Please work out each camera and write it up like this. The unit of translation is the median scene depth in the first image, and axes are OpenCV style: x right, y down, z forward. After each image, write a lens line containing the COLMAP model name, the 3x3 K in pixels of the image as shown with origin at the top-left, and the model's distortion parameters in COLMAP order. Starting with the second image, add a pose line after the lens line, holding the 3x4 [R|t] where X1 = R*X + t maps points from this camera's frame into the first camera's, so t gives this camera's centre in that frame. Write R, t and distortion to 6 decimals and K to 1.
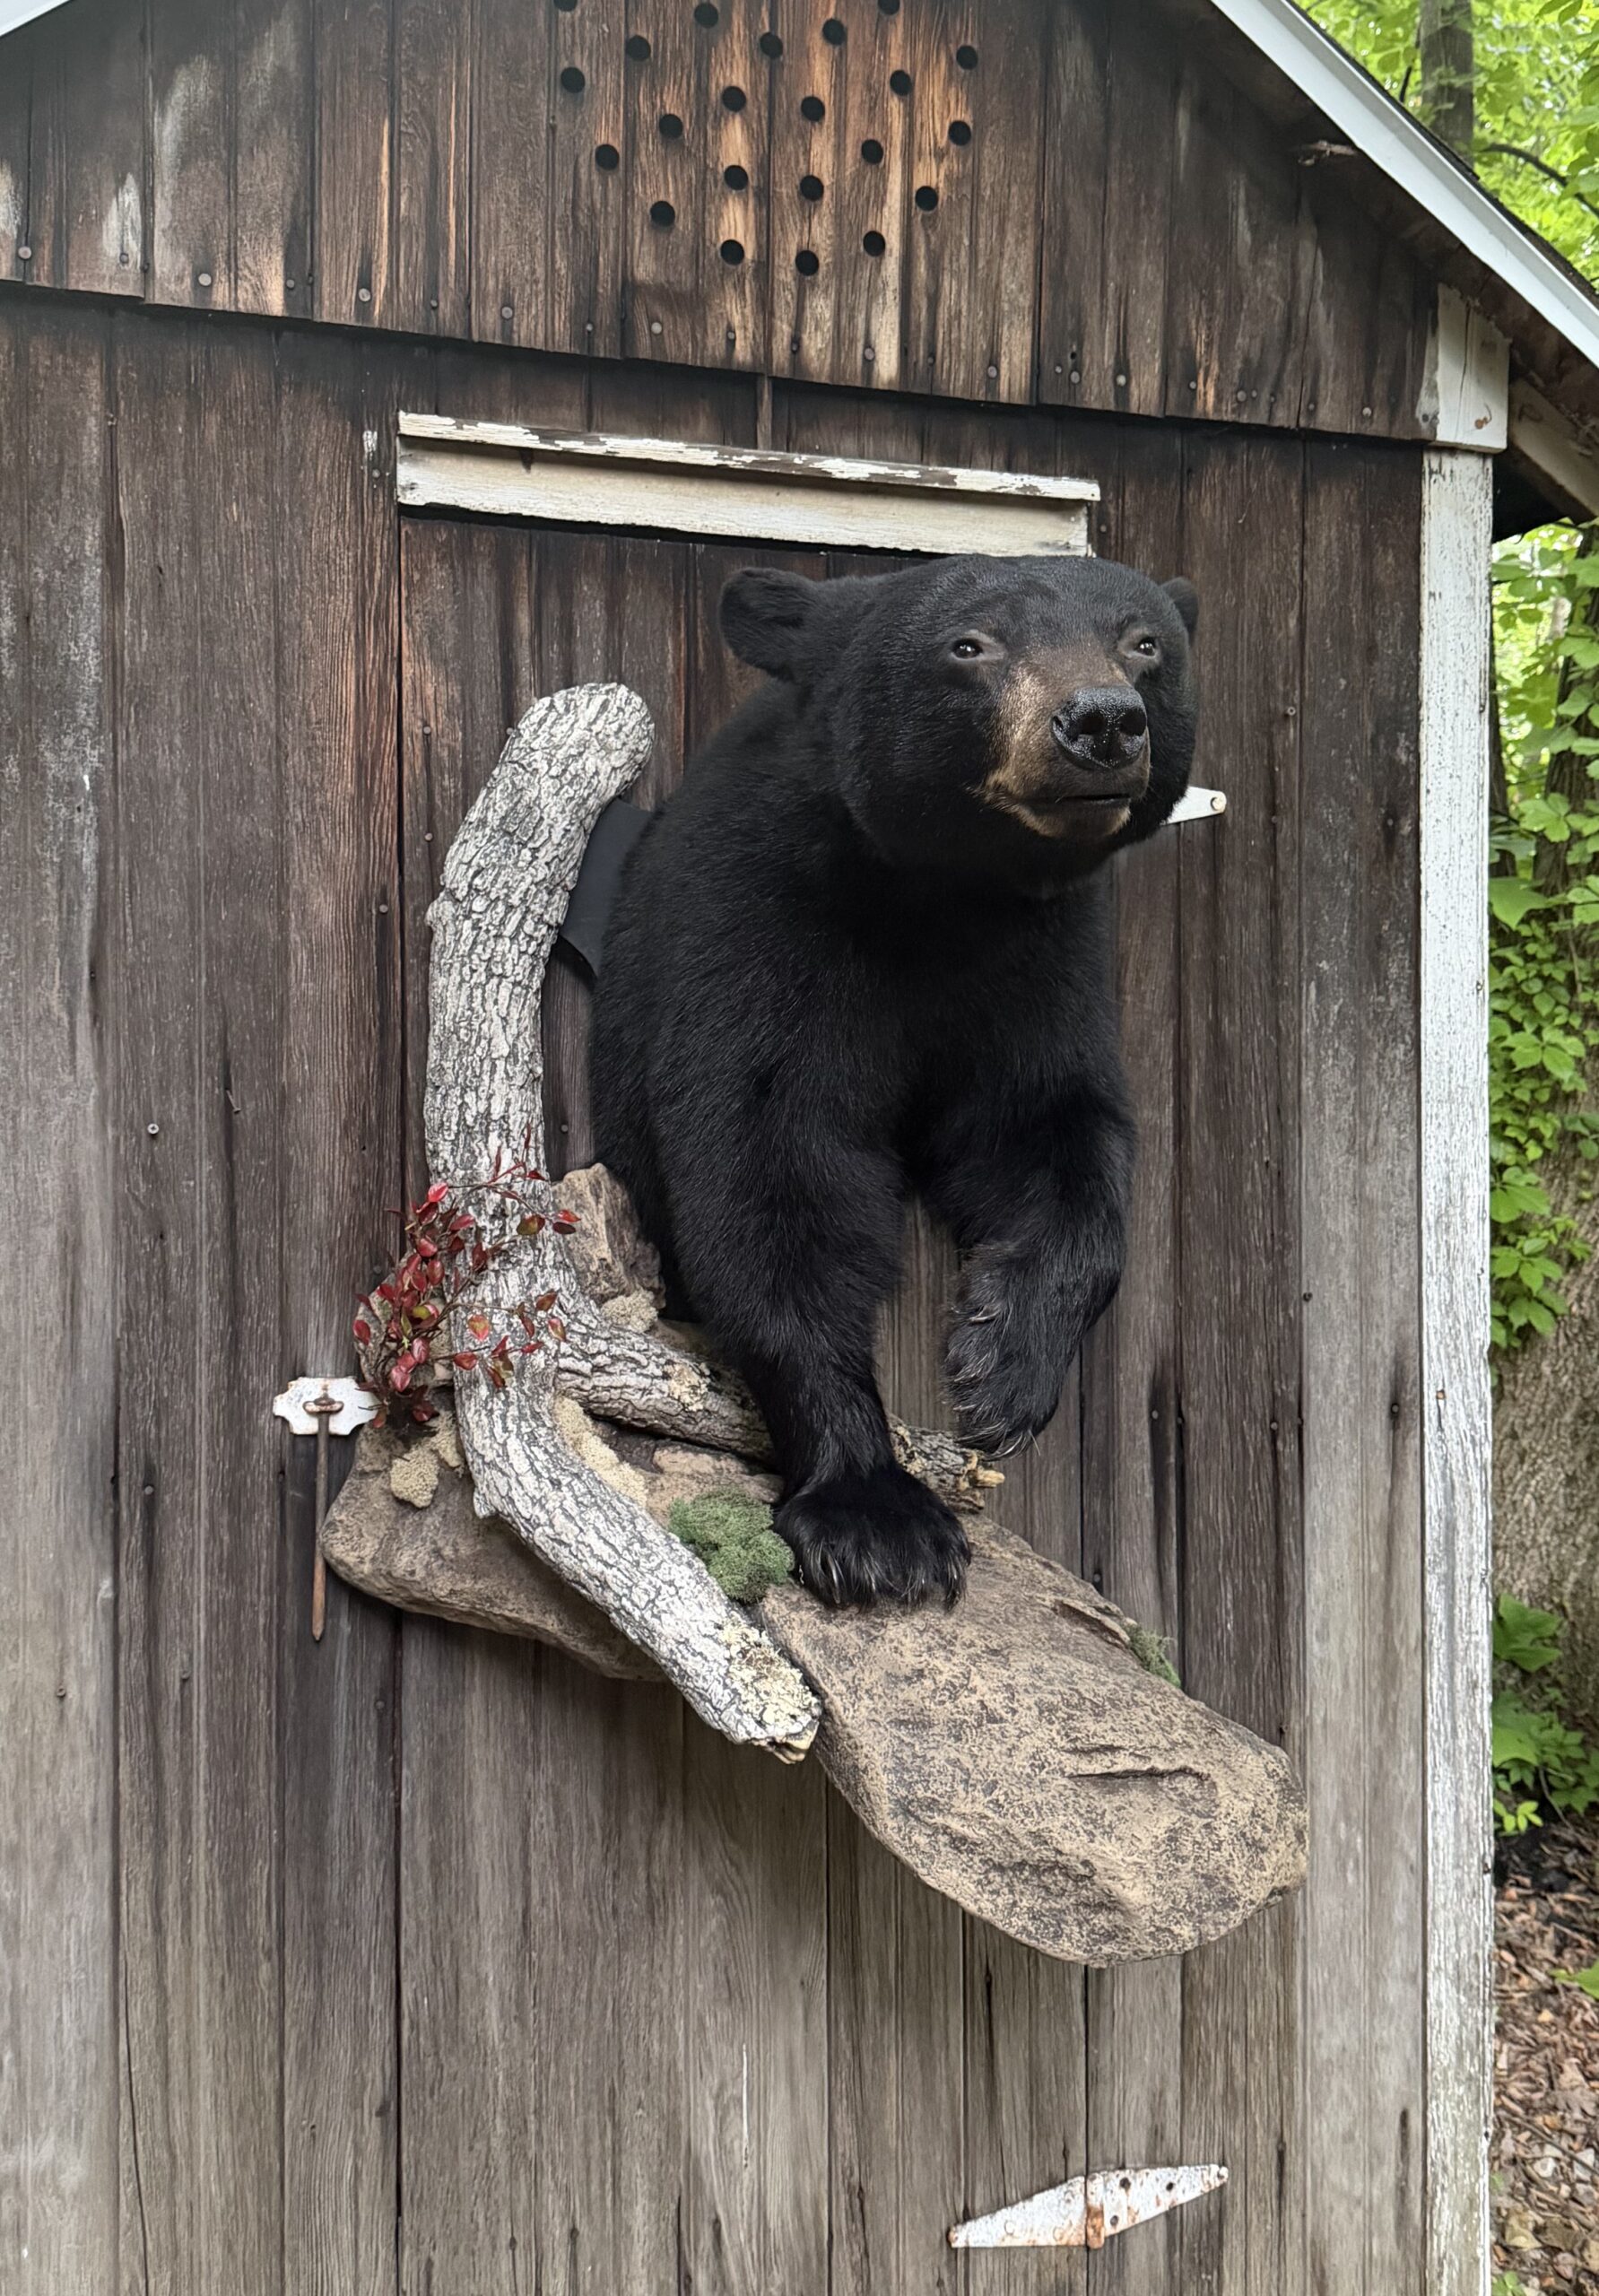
lens RADIAL K [[2052.9, 0, 763.1], [0, 2052.9, 1082.7], [0, 0, 1]] dist [0.192156, -0.444437]
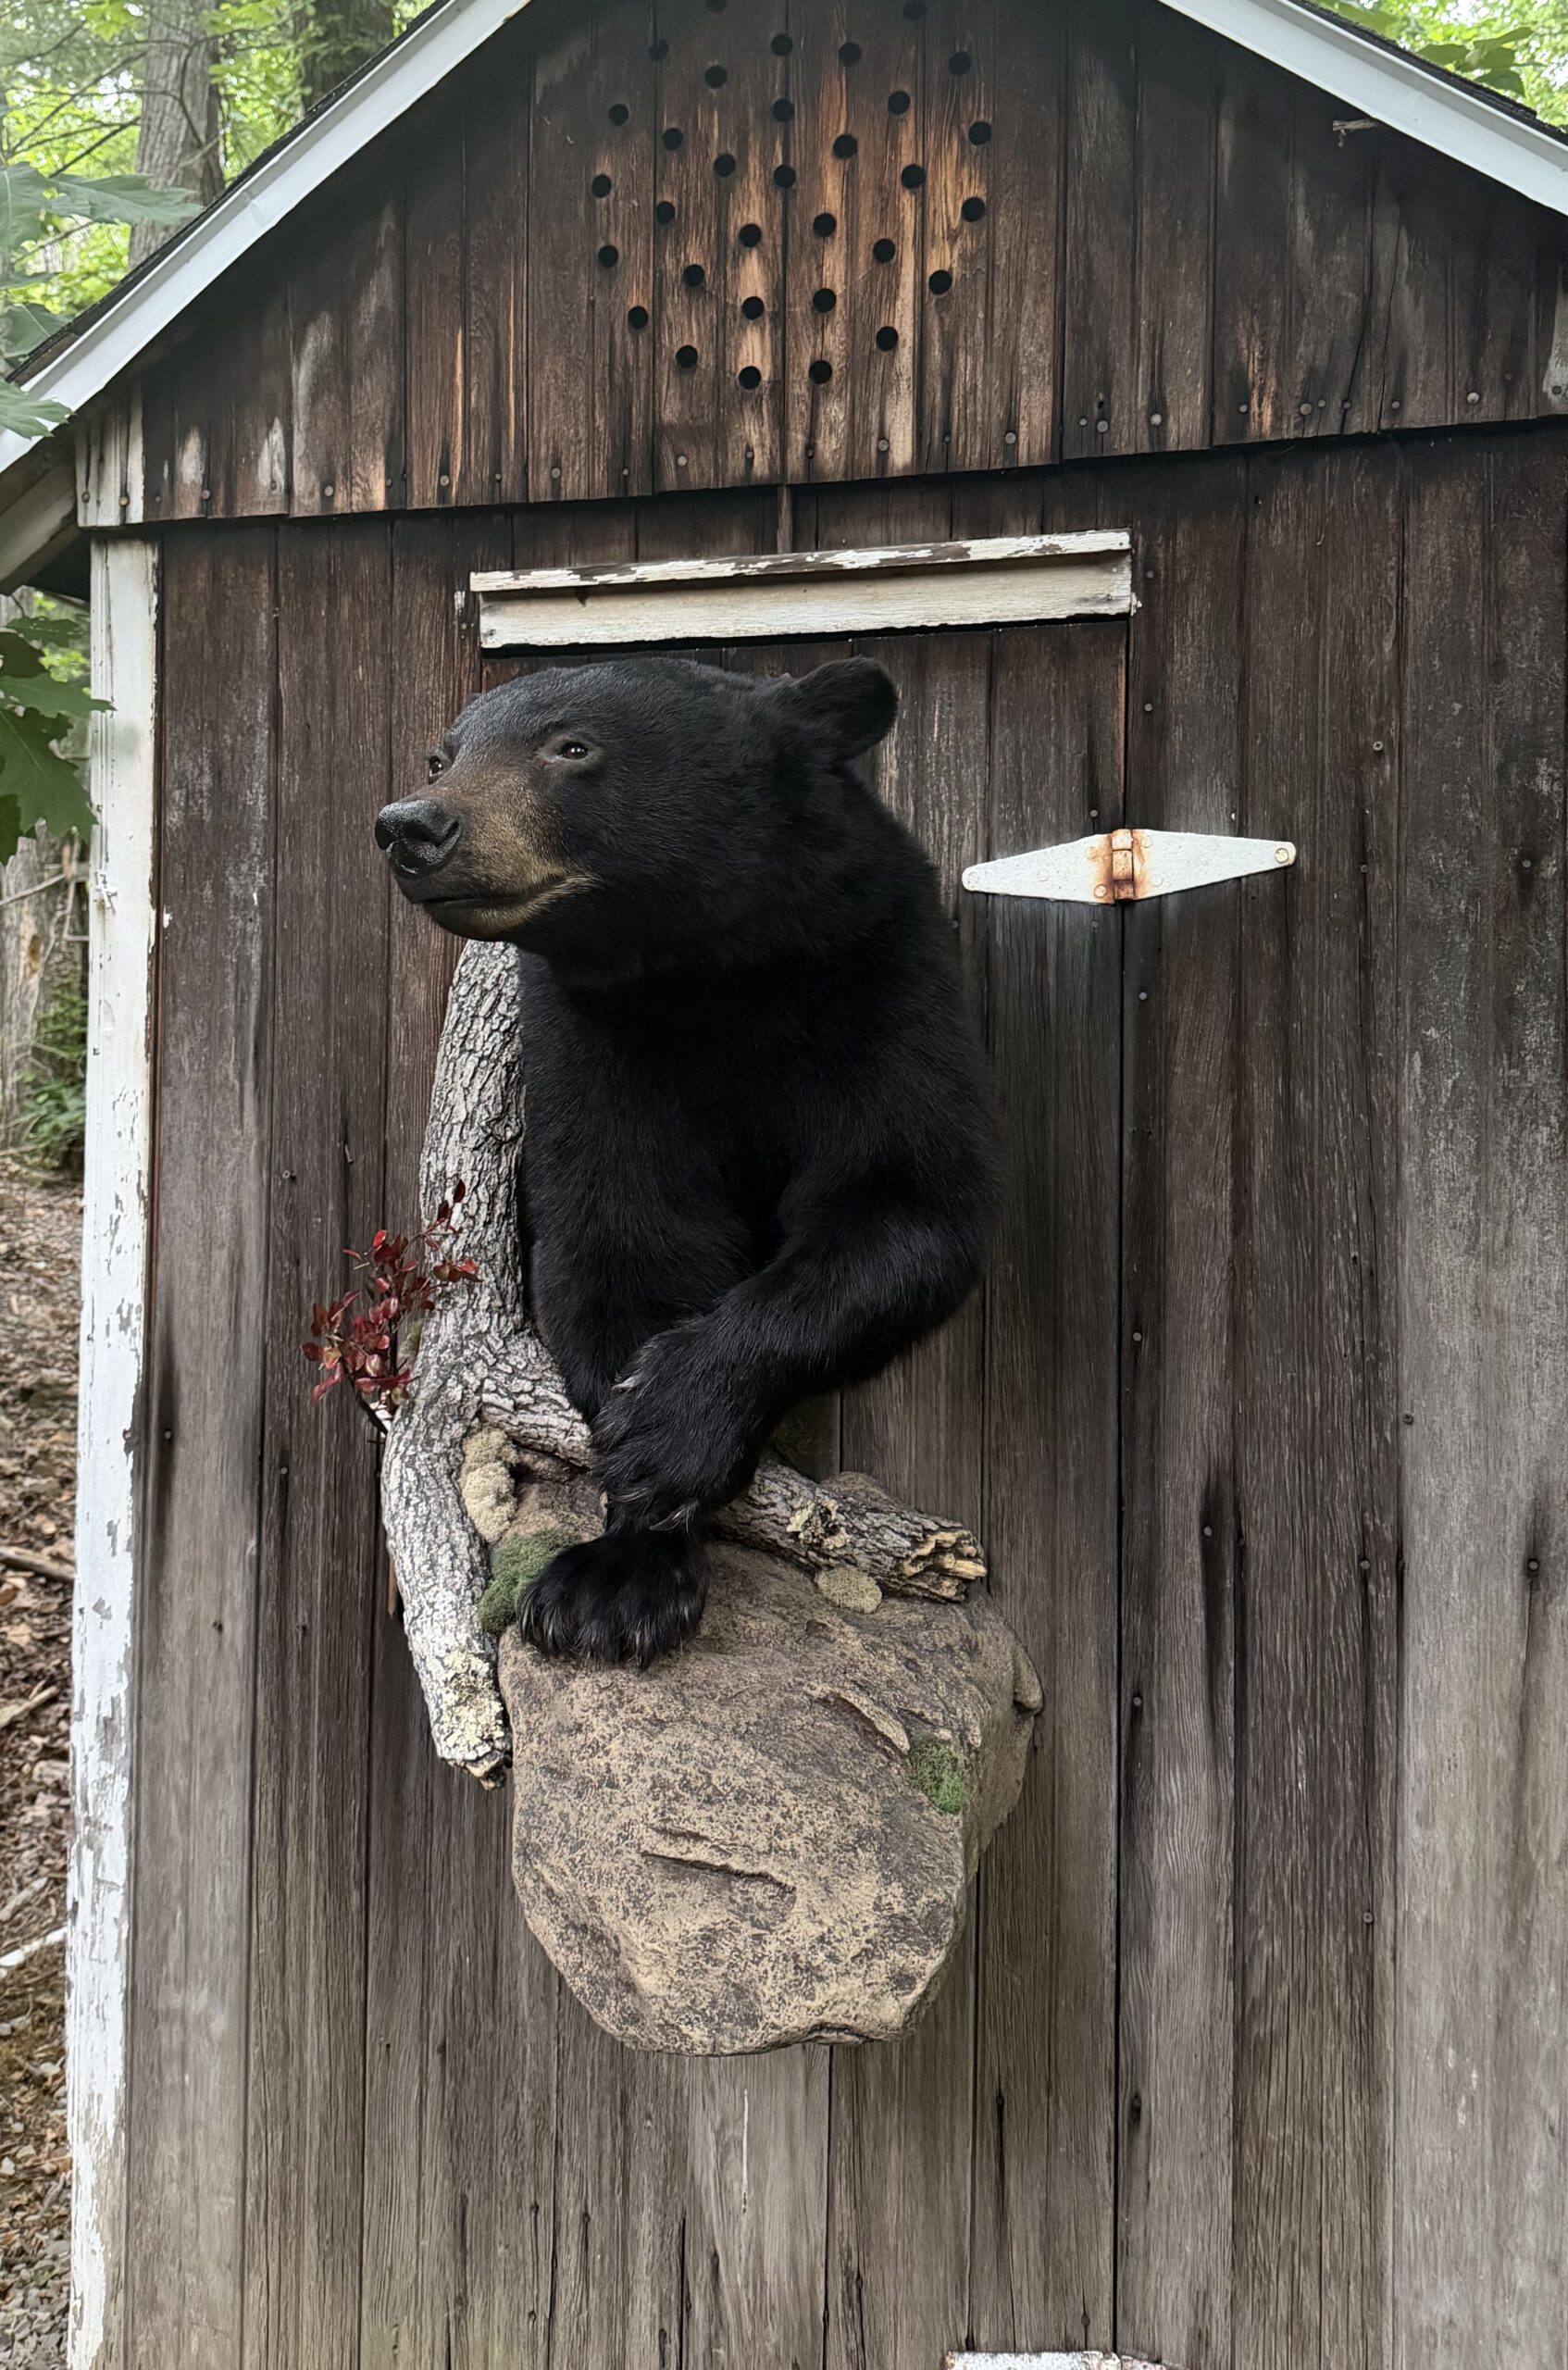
lens RADIAL K [[2042.7, 0, 754.1], [0, 2042.7, 1017.3], [0, 0, 1]] dist [0.204543, -0.480542]
pose [[0.812913, -0.008094, -0.582329, 0.615351], [-0.020059, 0.998921, -0.041887, -0.024184], [0.582039, 0.045731, 0.811874, 0.153186]]
